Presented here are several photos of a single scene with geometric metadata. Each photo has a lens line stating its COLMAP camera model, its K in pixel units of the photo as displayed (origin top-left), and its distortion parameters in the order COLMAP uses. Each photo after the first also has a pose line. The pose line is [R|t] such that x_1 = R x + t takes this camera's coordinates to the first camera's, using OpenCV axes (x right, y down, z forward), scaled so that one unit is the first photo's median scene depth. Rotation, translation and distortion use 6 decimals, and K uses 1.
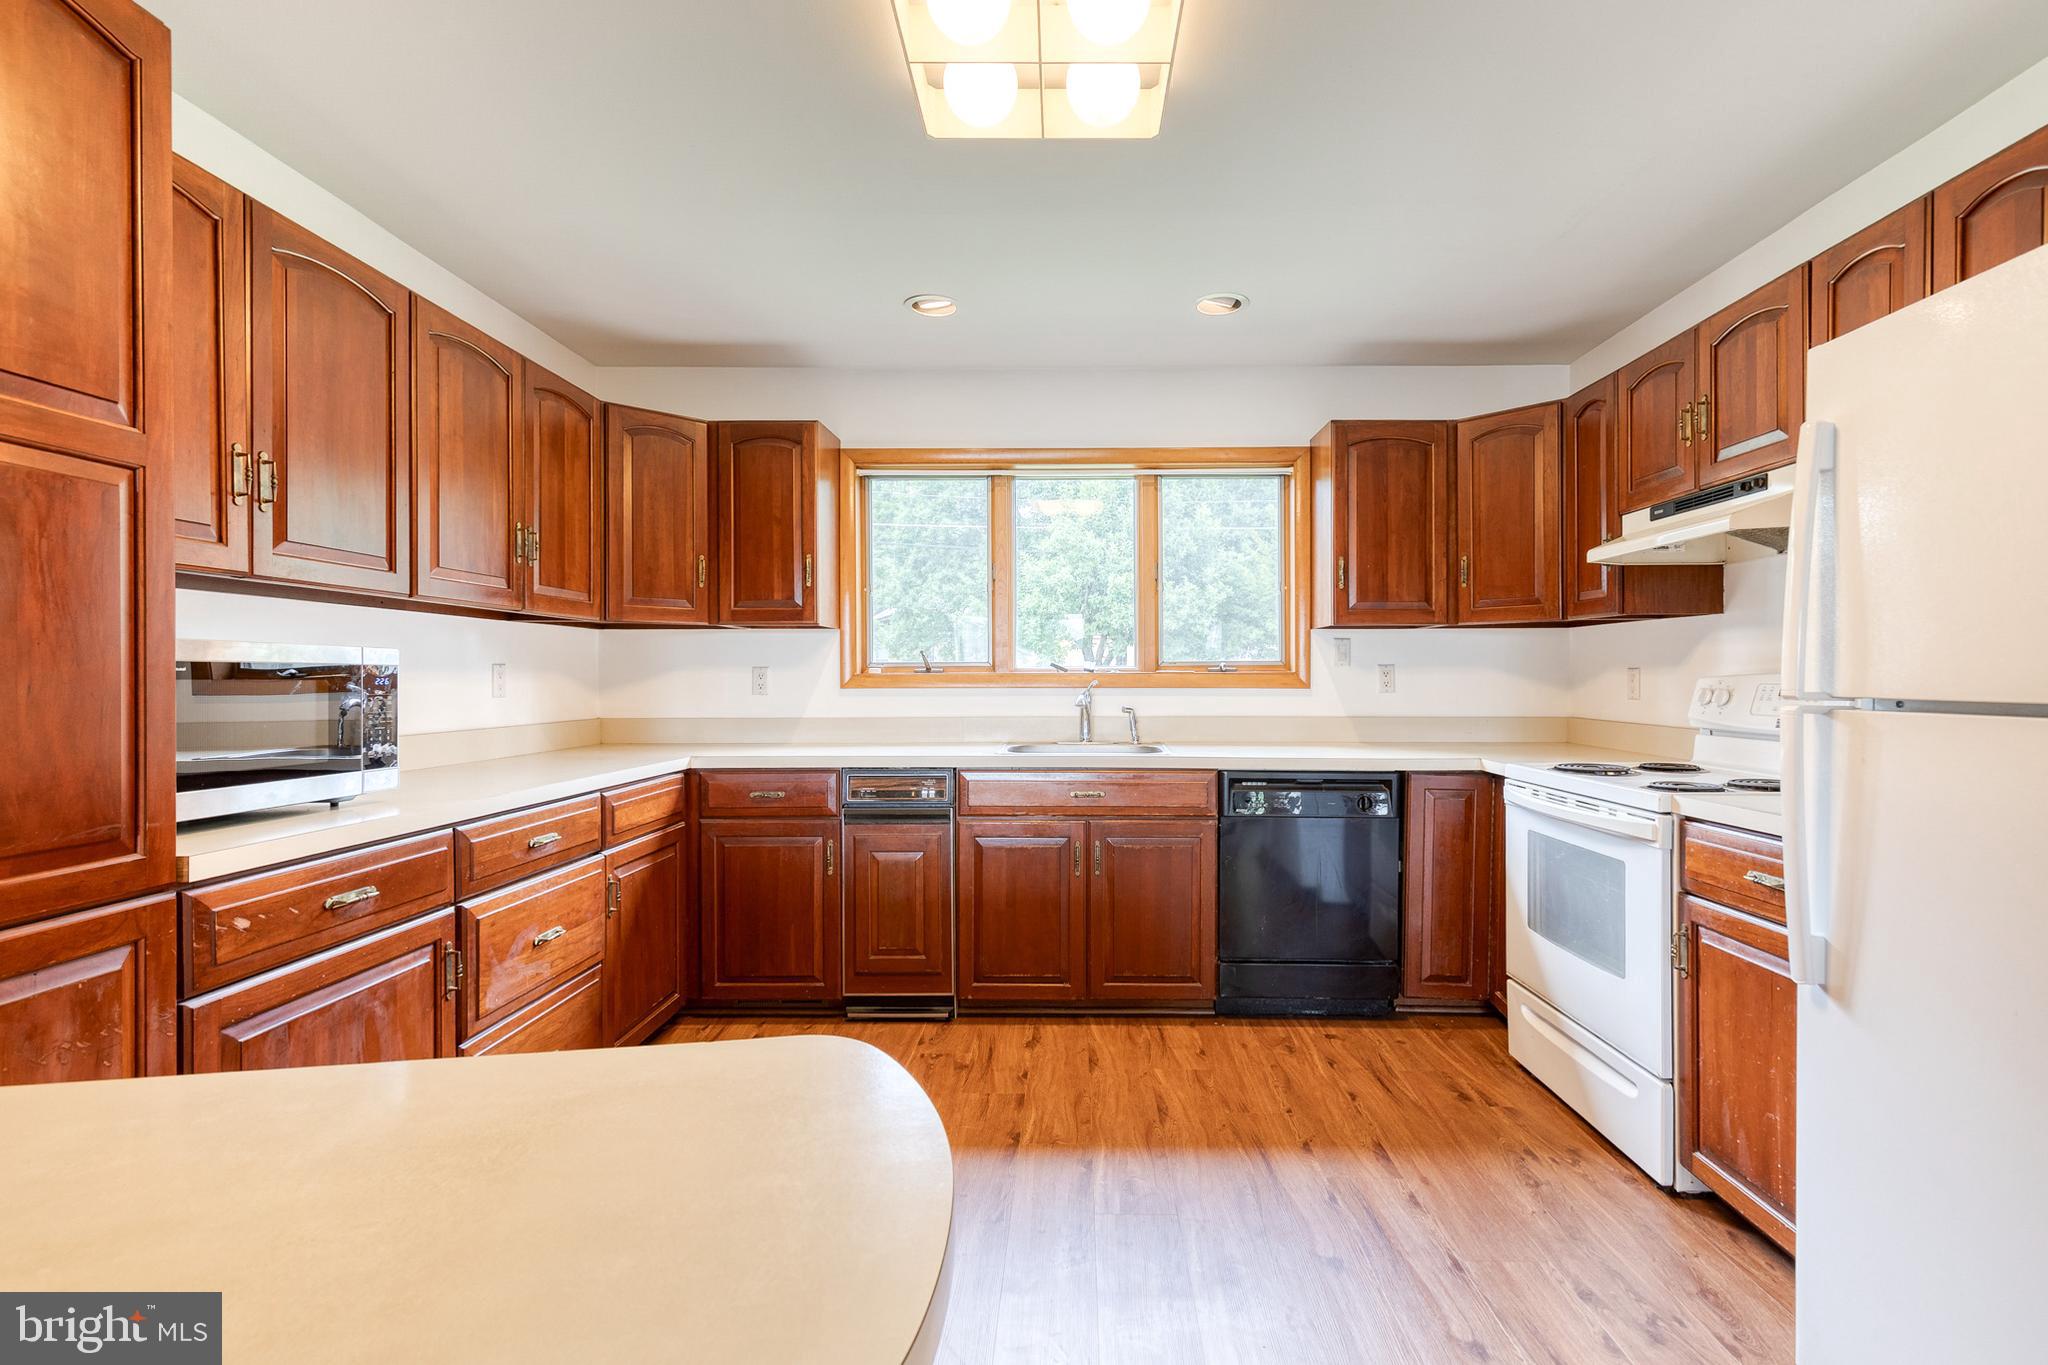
lens RADIAL K [[936.4, 0, 1055.2], [0, 936.4, 682.5], [0, 0, 1]] dist [0.002632, -0.000737]
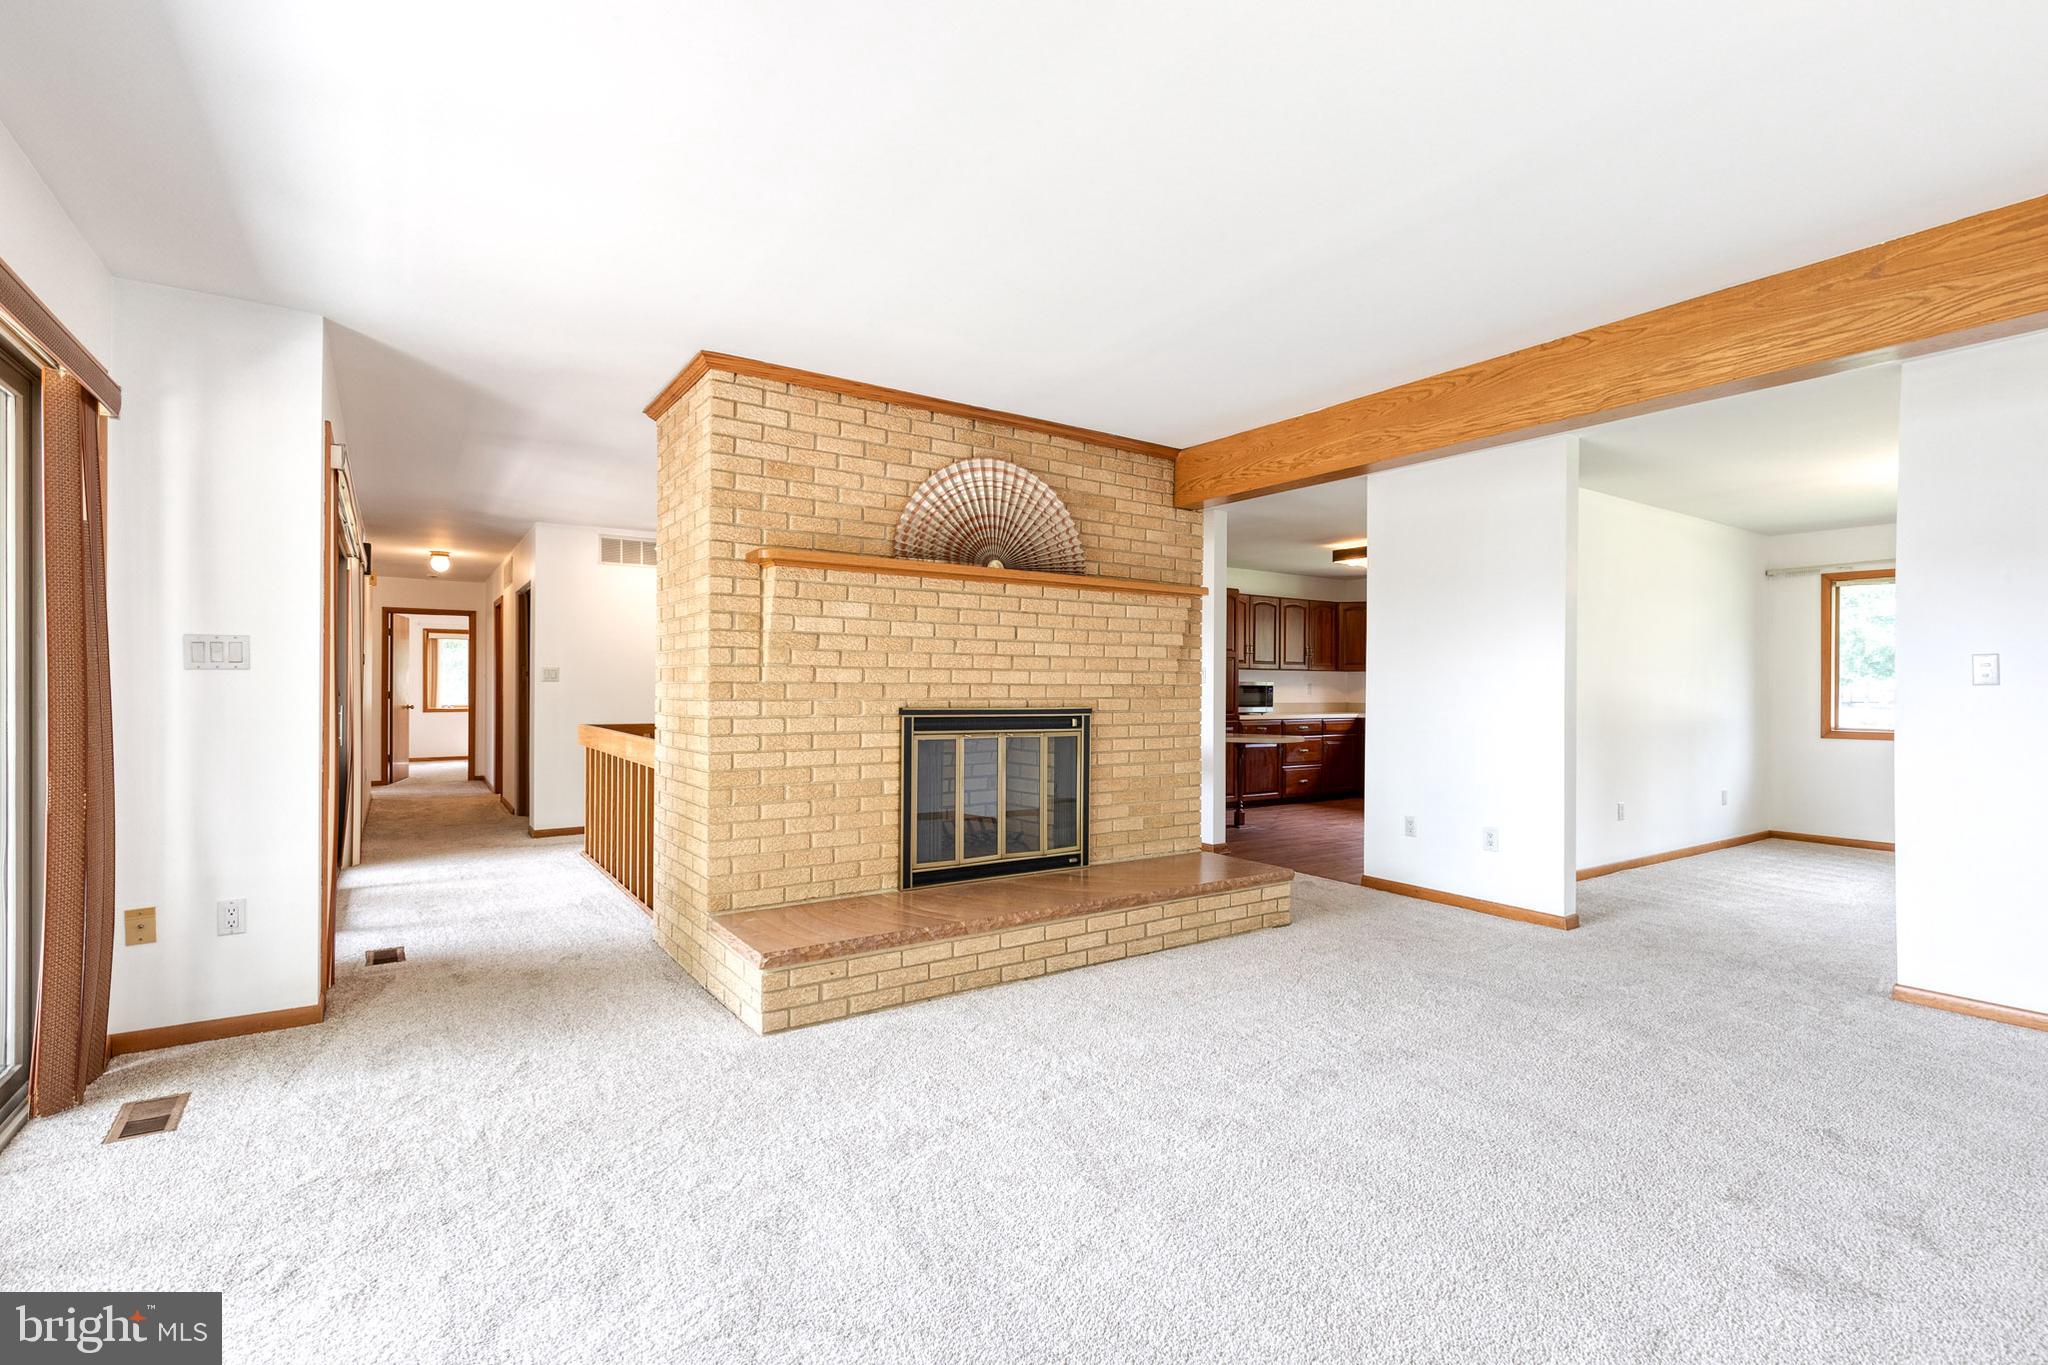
lens RADIAL K [[936.4, 0, 1055.2], [0, 936.4, 682.5], [0, 0, 1]] dist [0.002632, -0.000737]
pose [[0.589466, 0.001136, -0.807793, 1.603914], [-0.006976, 0.999969, -0.003685, -0.007706], [0.807763, 0.007807, 0.589455, -1.740303]]
